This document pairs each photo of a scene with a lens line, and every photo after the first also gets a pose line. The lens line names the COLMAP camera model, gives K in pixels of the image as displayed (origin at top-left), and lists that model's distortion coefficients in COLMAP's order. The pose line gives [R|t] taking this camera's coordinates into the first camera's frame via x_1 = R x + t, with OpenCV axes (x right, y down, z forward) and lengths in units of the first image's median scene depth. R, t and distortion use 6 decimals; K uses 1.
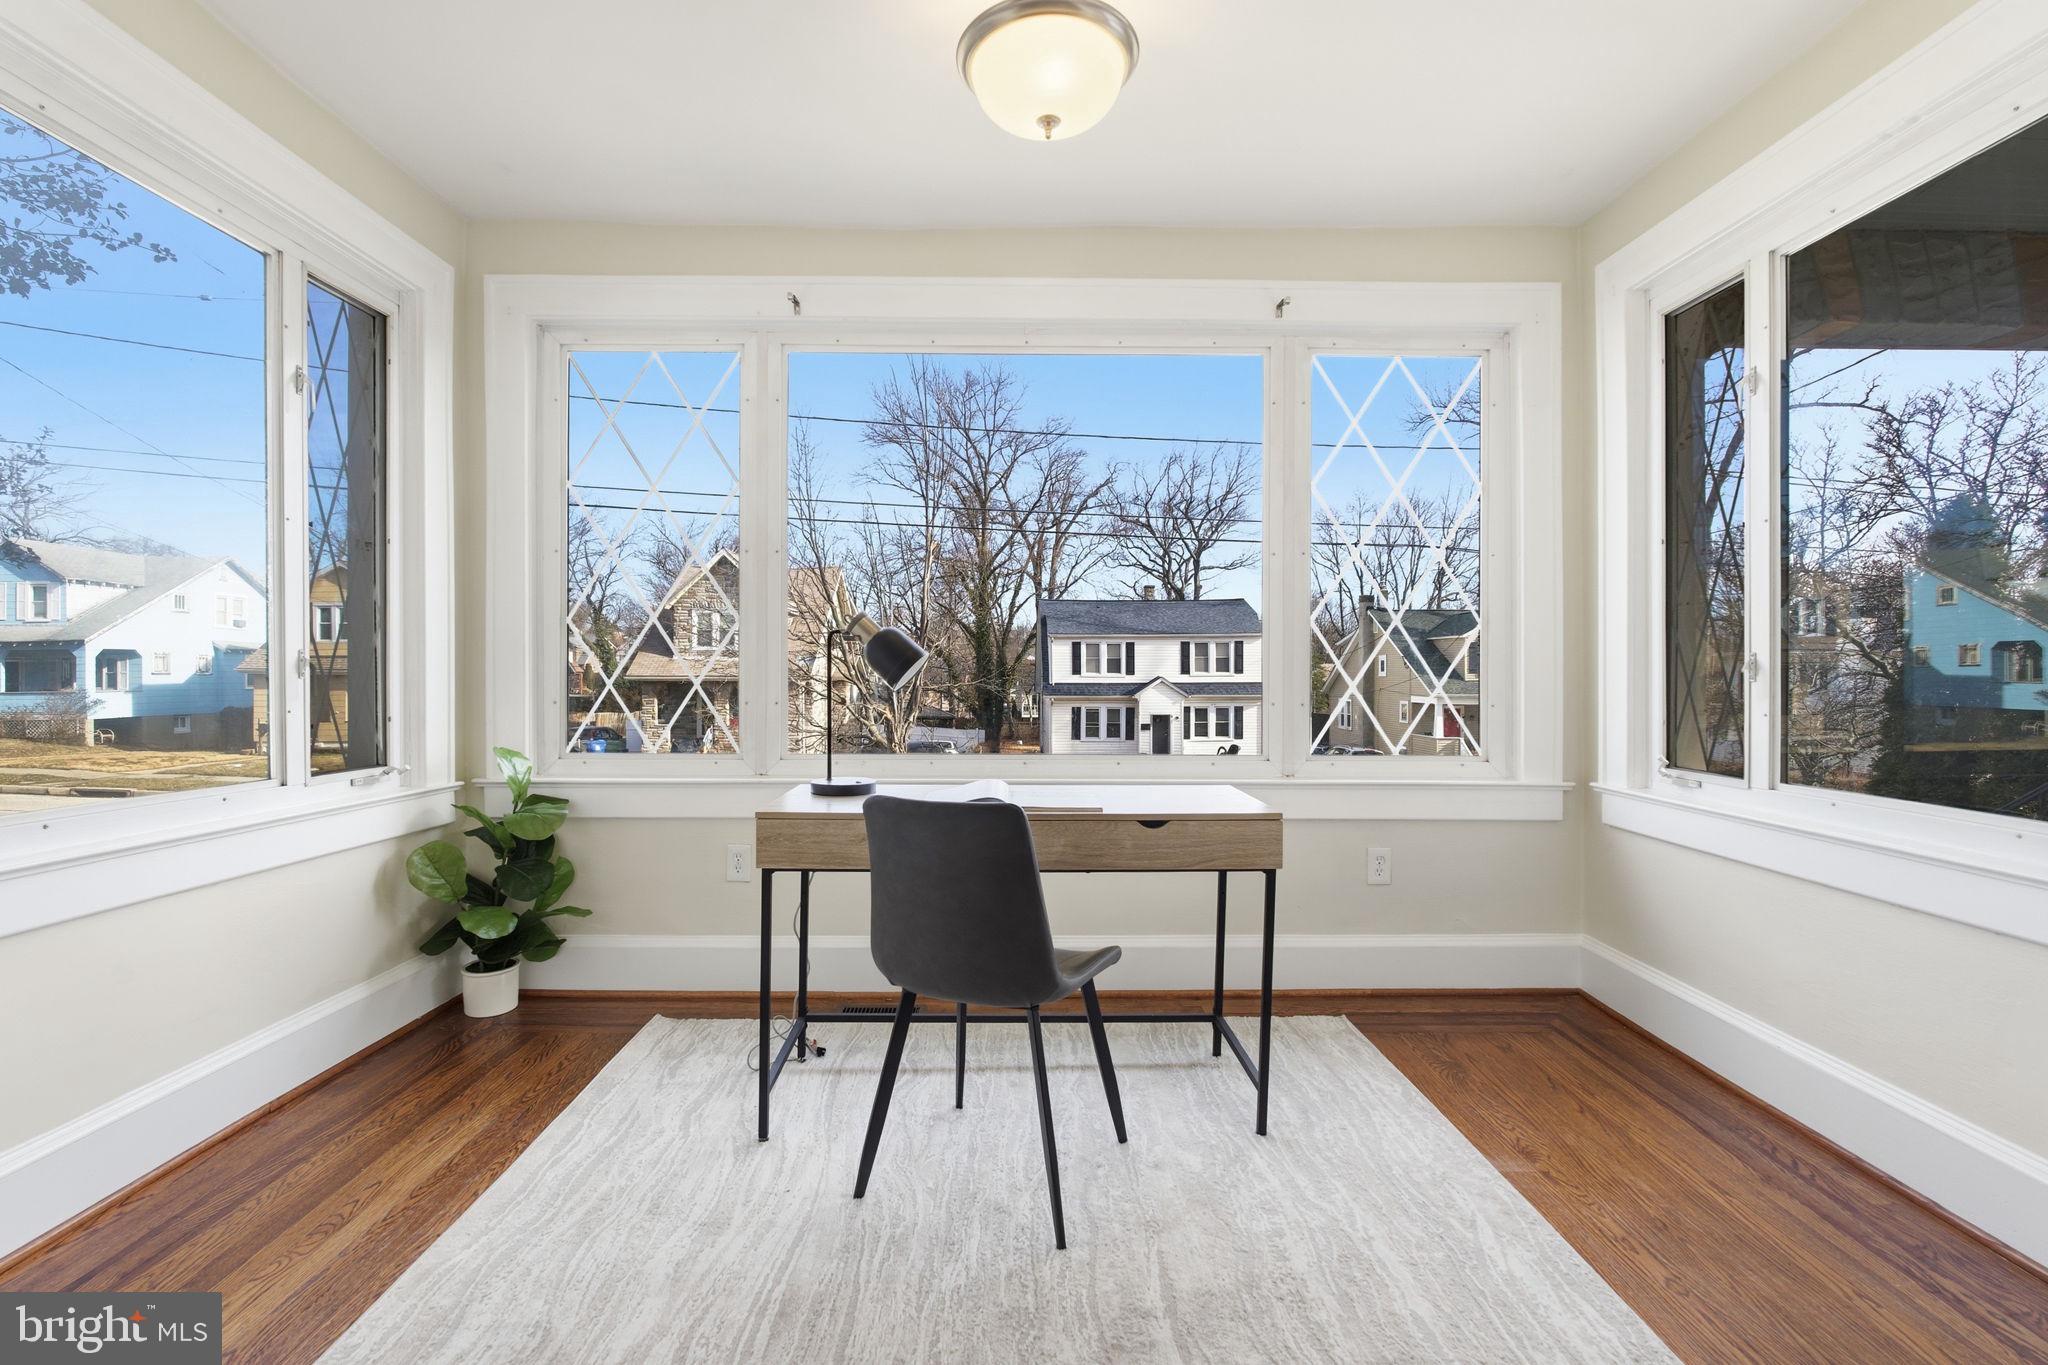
lens RADIAL K [[919.2, 0, 1002.9], [0, 919.2, 686.0], [0, 0, 1]] dist [-0.017591, -0.000463]
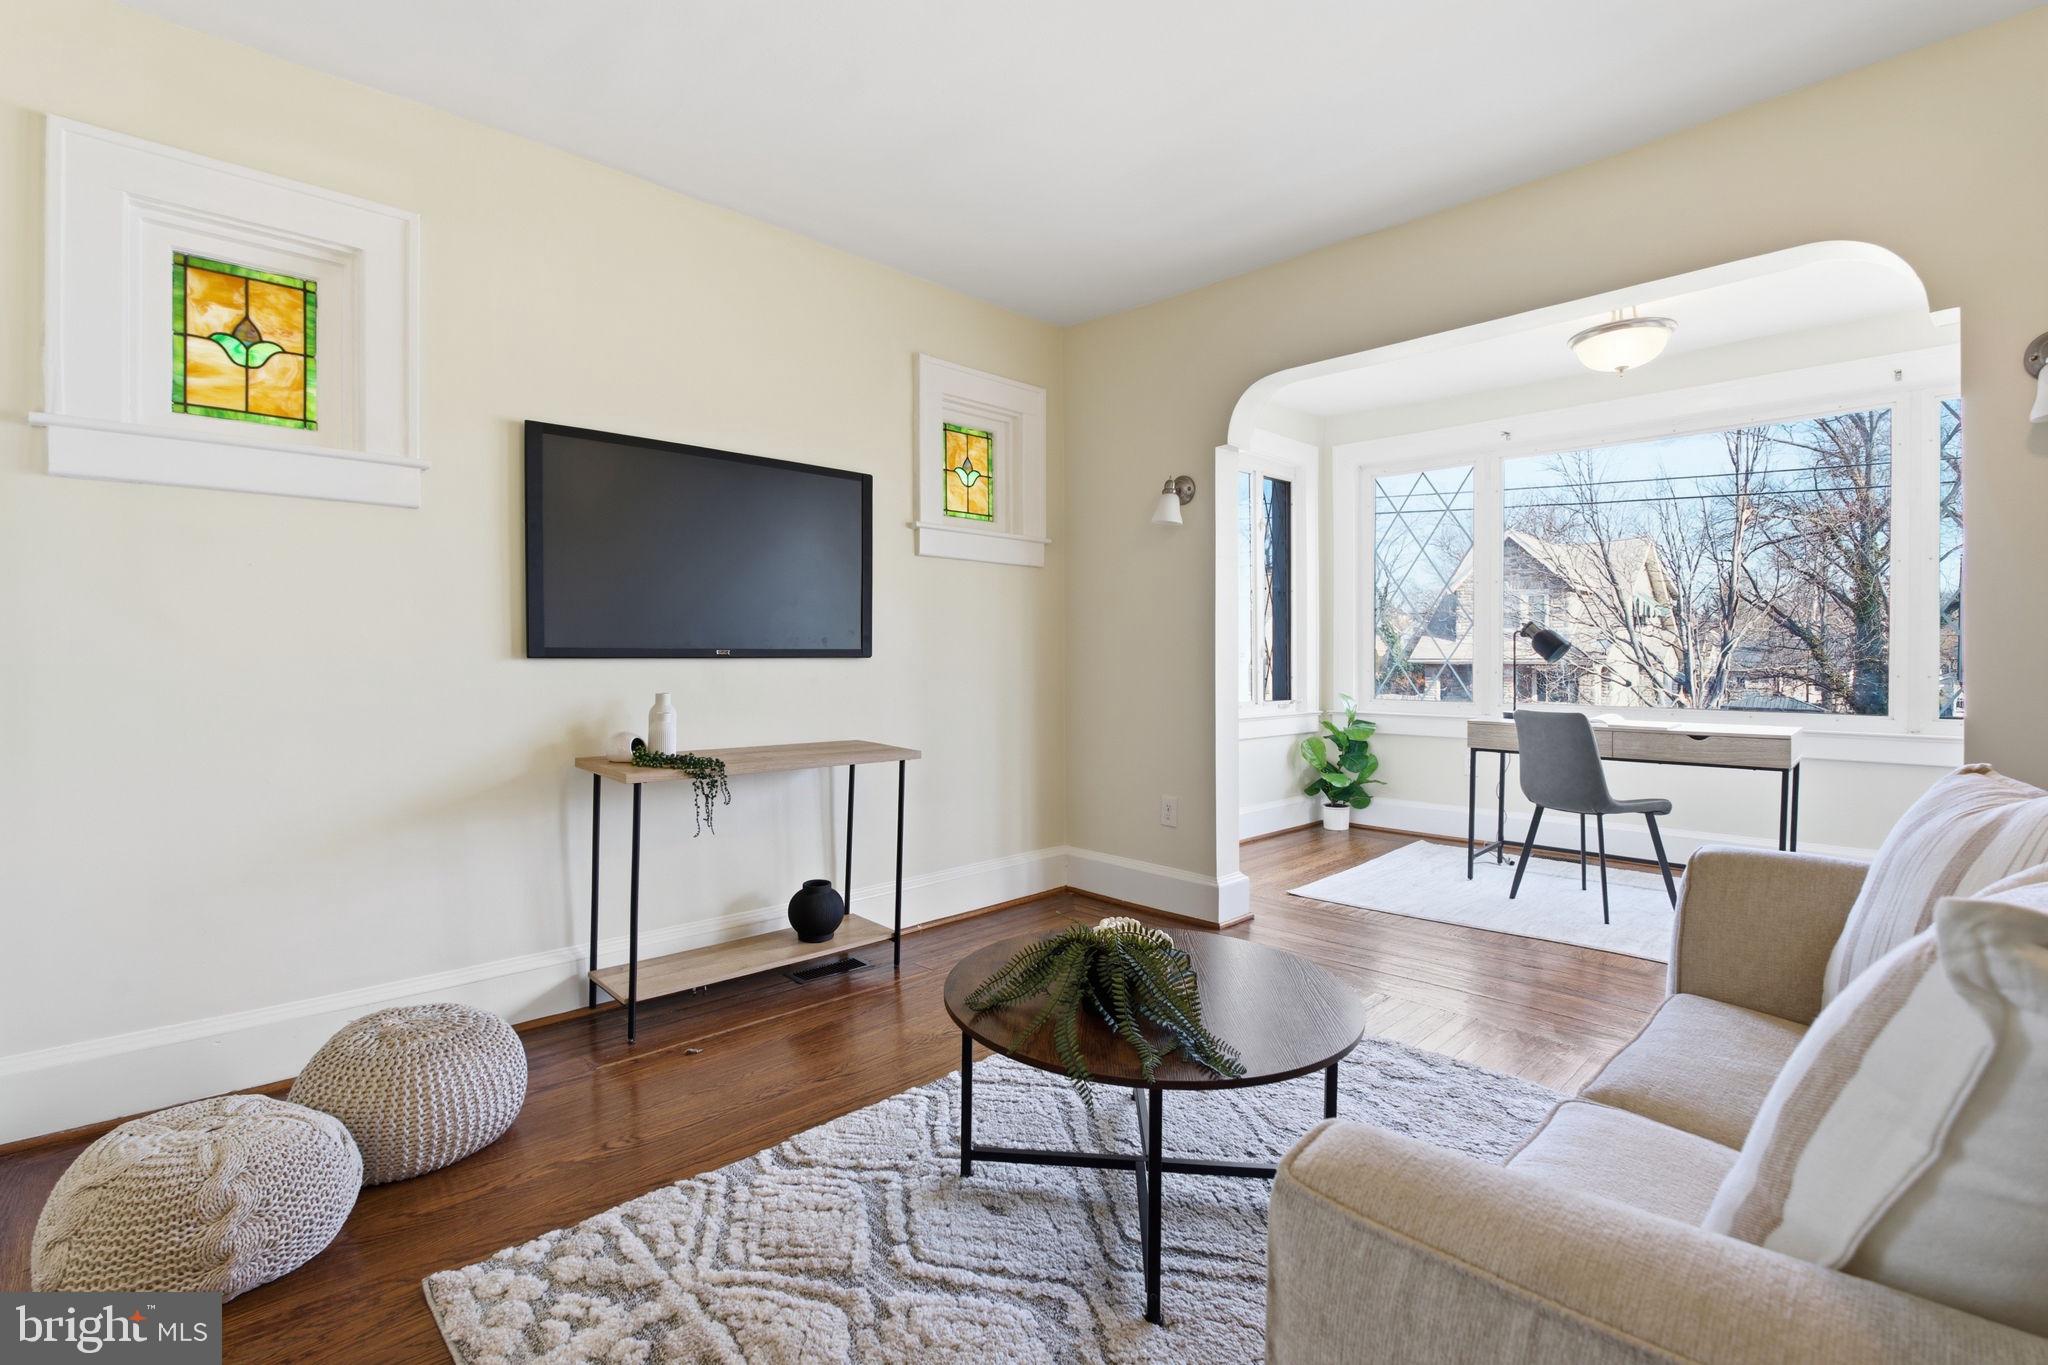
lens RADIAL K [[919.2, 0, 1021.7], [0, 919.2, 661.1], [0, 0, 1]] dist [-0.017591, -0.000463]
pose [[0.702839, 0.001083, -0.711349, 0.357752], [-0.006989, 0.999961, -0.005382, 0.013759], [0.711315, 0.008755, 0.702819, -0.853886]]
